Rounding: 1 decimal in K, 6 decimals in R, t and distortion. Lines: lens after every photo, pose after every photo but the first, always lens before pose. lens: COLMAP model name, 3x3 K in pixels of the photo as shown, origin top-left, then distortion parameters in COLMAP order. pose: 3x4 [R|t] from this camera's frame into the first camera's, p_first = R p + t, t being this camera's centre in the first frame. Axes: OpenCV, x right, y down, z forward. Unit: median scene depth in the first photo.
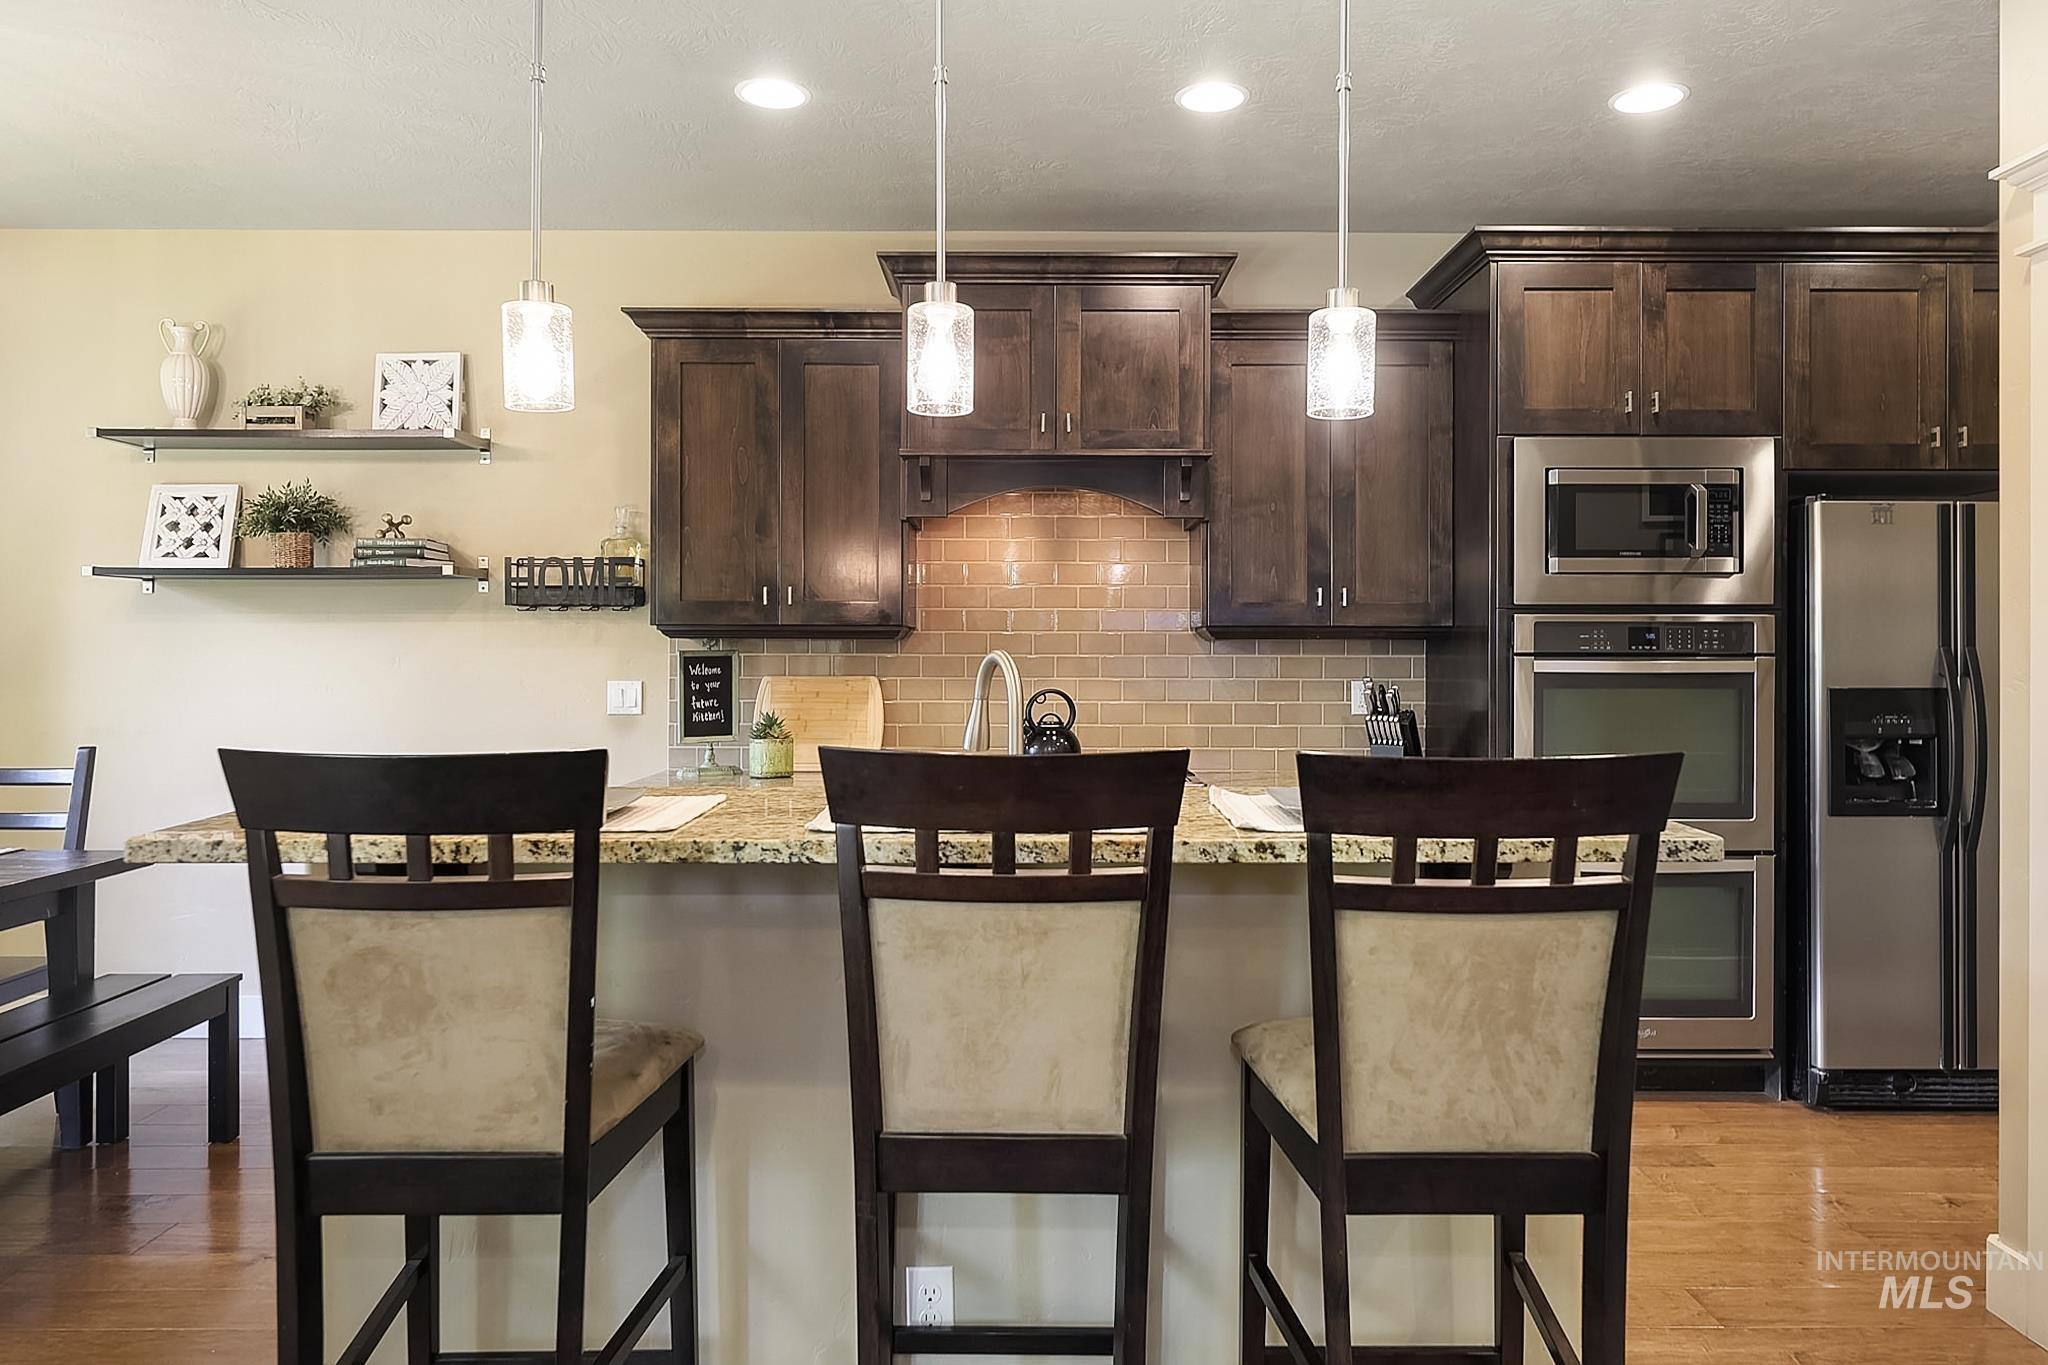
lens RADIAL K [[1348.4, 0, 1028.3], [0, 1348.4, 654.0], [0, 0, 1]] dist [-0.001606, 0.000180]
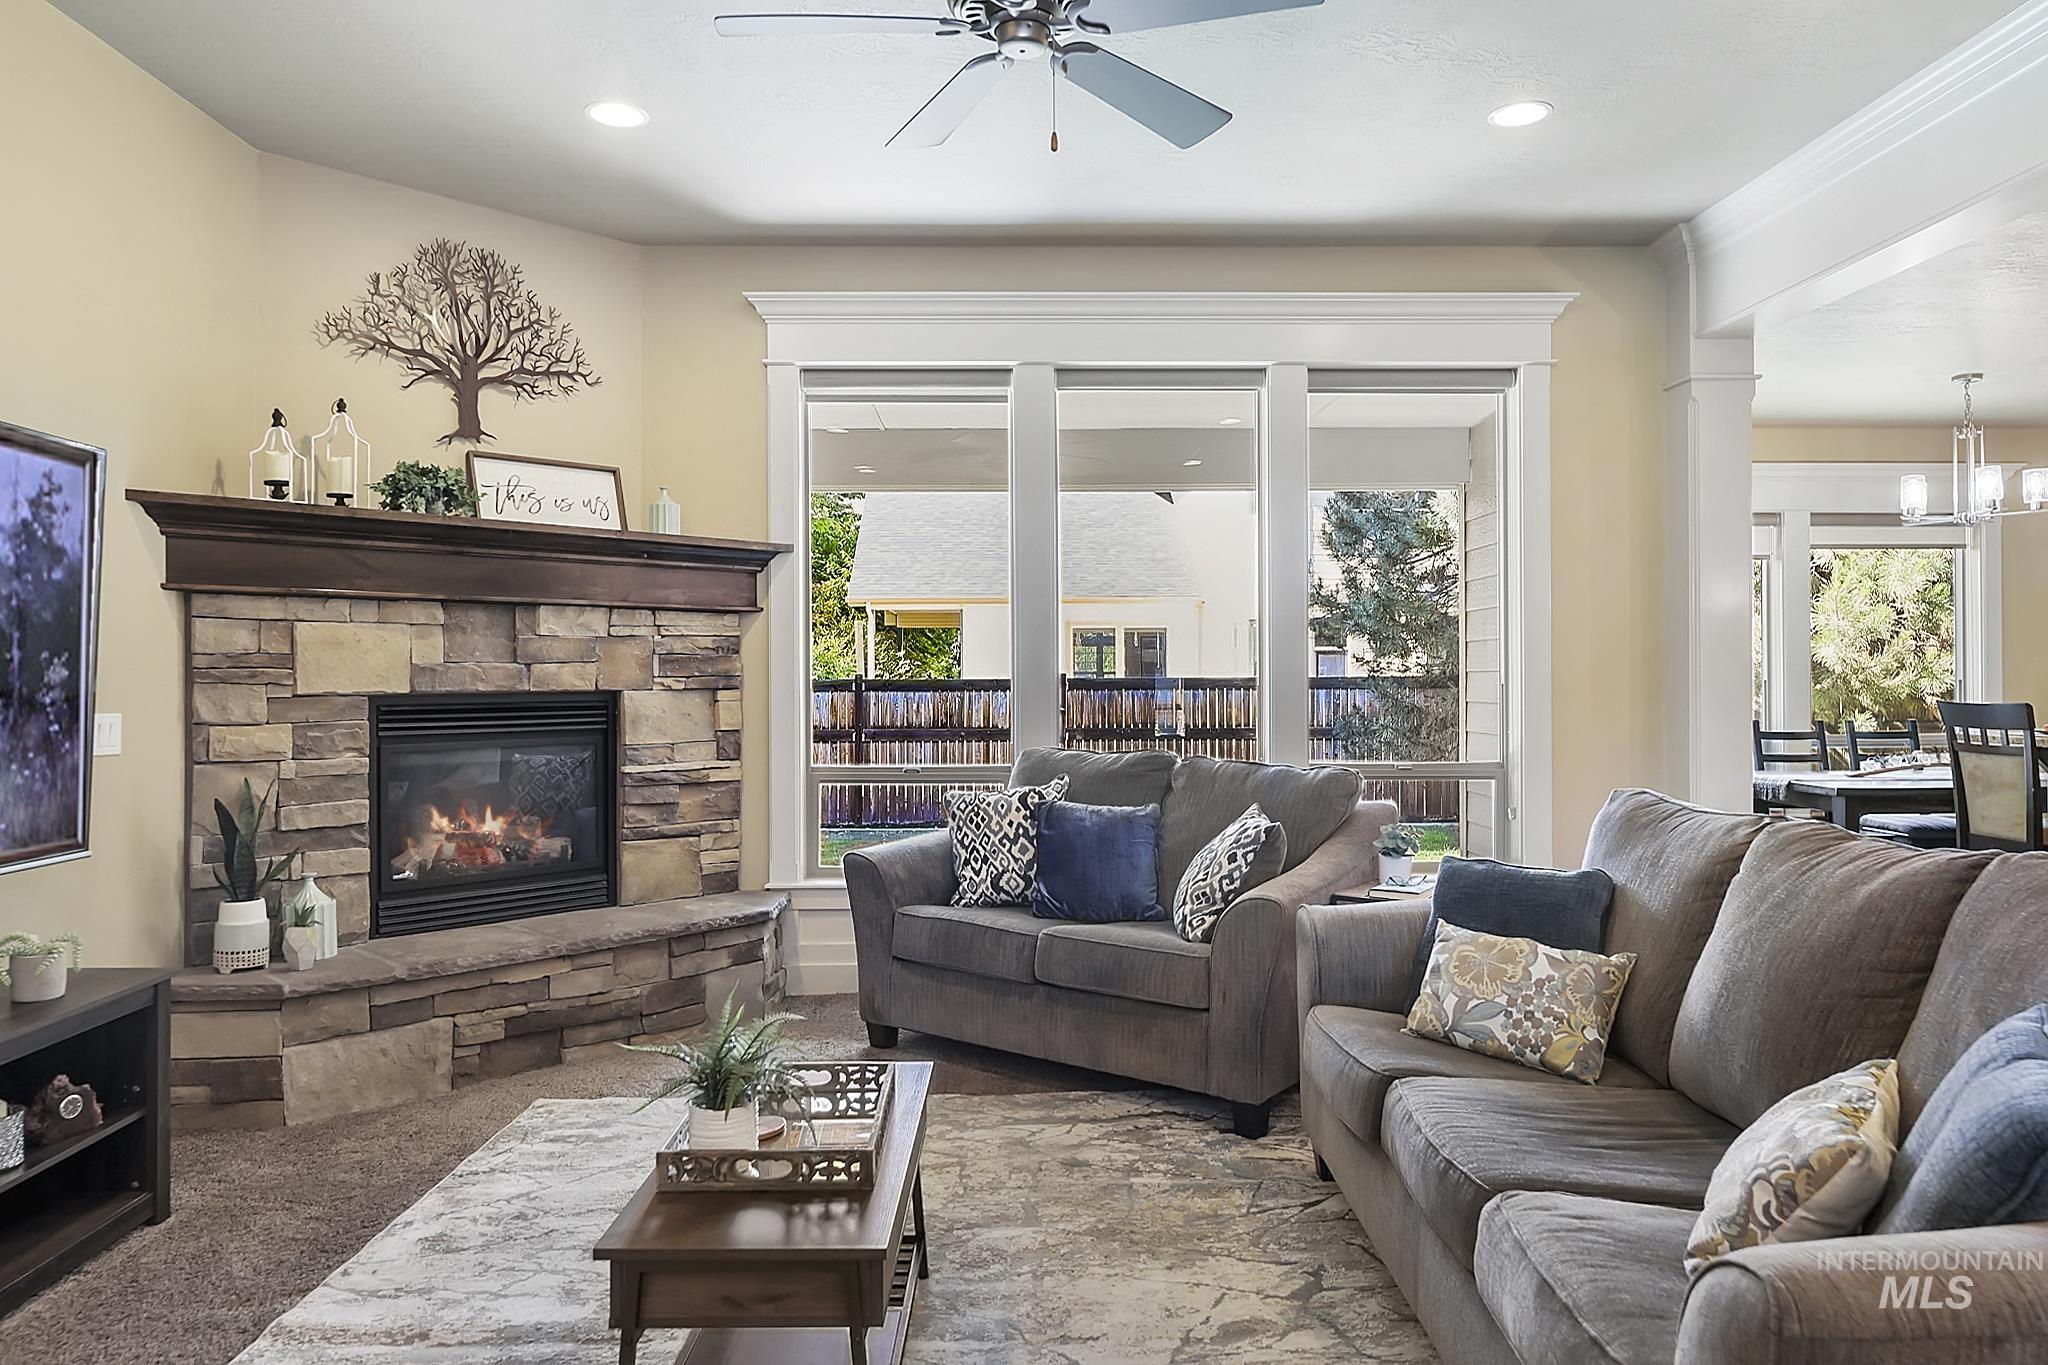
lens RADIAL K [[1348.4, 0, 1026.6], [0, 1348.4, 674.4], [0, 0, 1]] dist [-0.001606, 0.000180]
pose [[0.018028, -0.001837, -0.999836, 0.876358], [0.003349, 0.999993, -0.001777, 0.002261], [0.999832, -0.003317, 0.018034, -0.423329]]
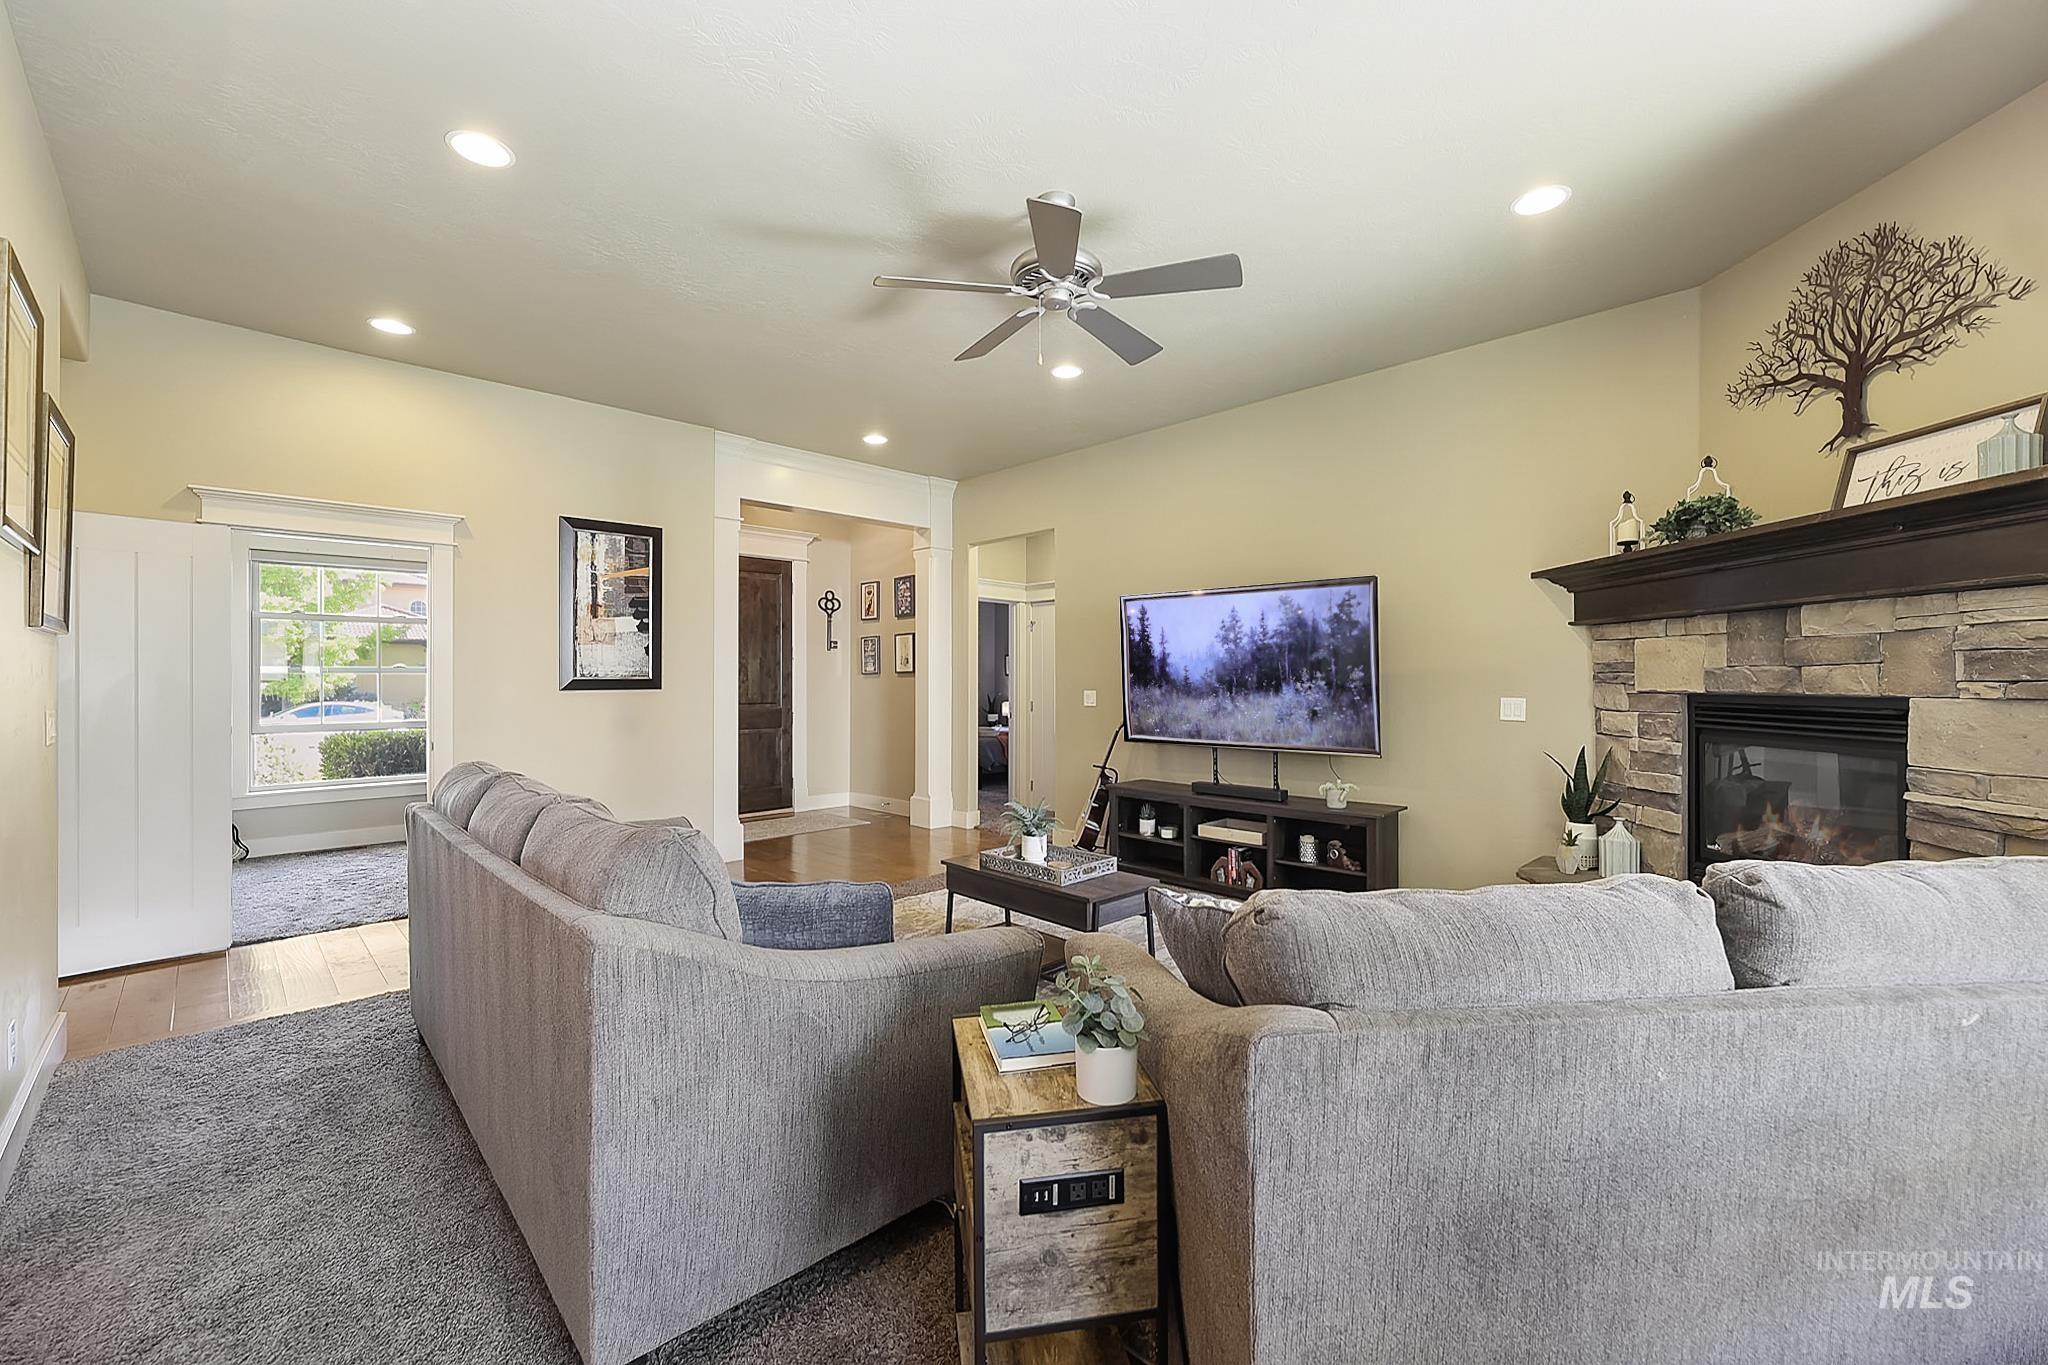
lens RADIAL K [[832.9, 0, 1034.1], [0, 832.9, 677.3], [0, 0, 1]] dist [-0.002989, -0.000184]
pose [[-0.702493, -0.000434, 0.711690, -0.269947], [0.000484, 0.999999, 0.001087, -0.002060], [-0.711690, 0.001108, -0.702492, 0.085225]]
